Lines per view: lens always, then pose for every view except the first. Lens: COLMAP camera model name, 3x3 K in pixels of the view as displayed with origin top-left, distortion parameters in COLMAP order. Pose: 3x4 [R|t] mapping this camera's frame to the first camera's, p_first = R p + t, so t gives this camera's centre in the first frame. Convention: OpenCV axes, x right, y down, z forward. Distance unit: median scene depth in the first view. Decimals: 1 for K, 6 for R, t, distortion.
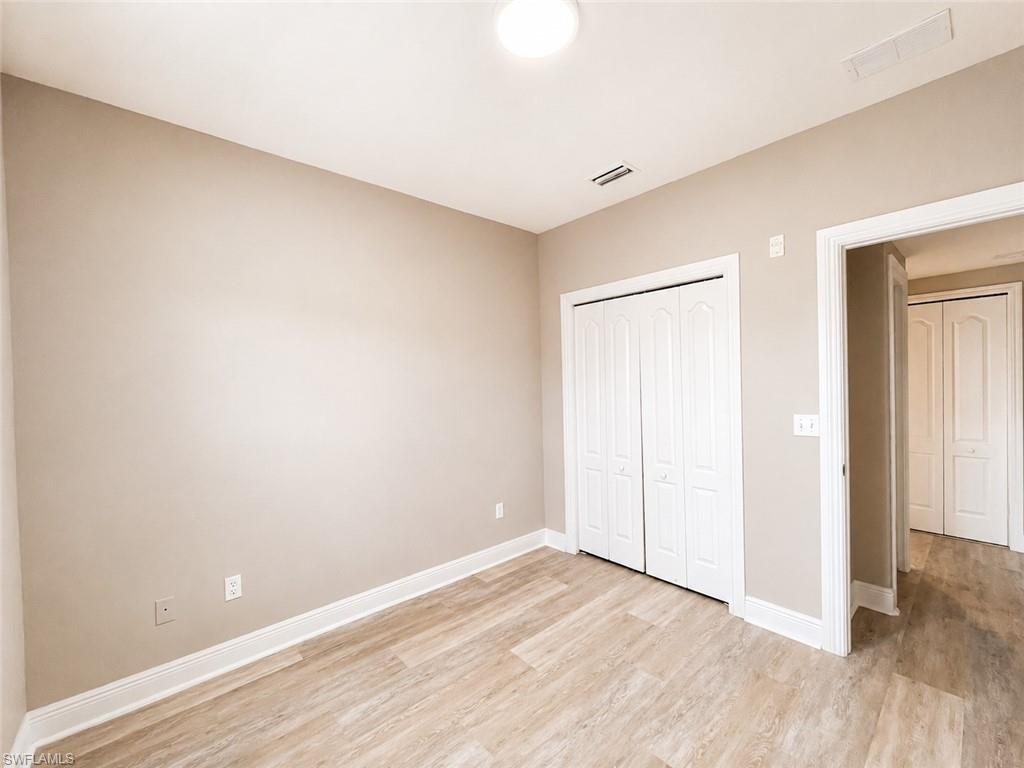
lens RADIAL K [[414.9, 0, 511.8], [0, 414.9, 380.6], [0, 0, 1]] dist [-0.009051, 0.000626]
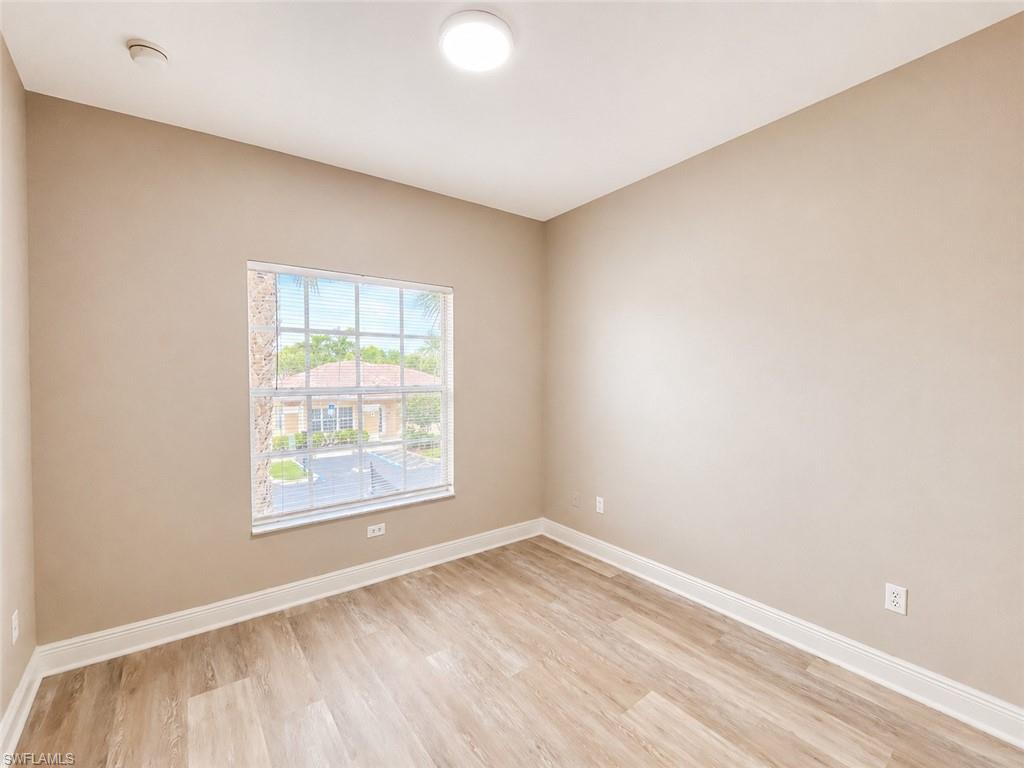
lens RADIAL K [[414.9, 0, 509.9], [0, 414.9, 388.6], [0, 0, 1]] dist [-0.009051, 0.000626]
pose [[-0.045784, 0.058268, -0.997251, 0.752823], [-0.003700, 0.998281, 0.058498, -0.000097], [0.998944, 0.006368, -0.045490, 0.705854]]
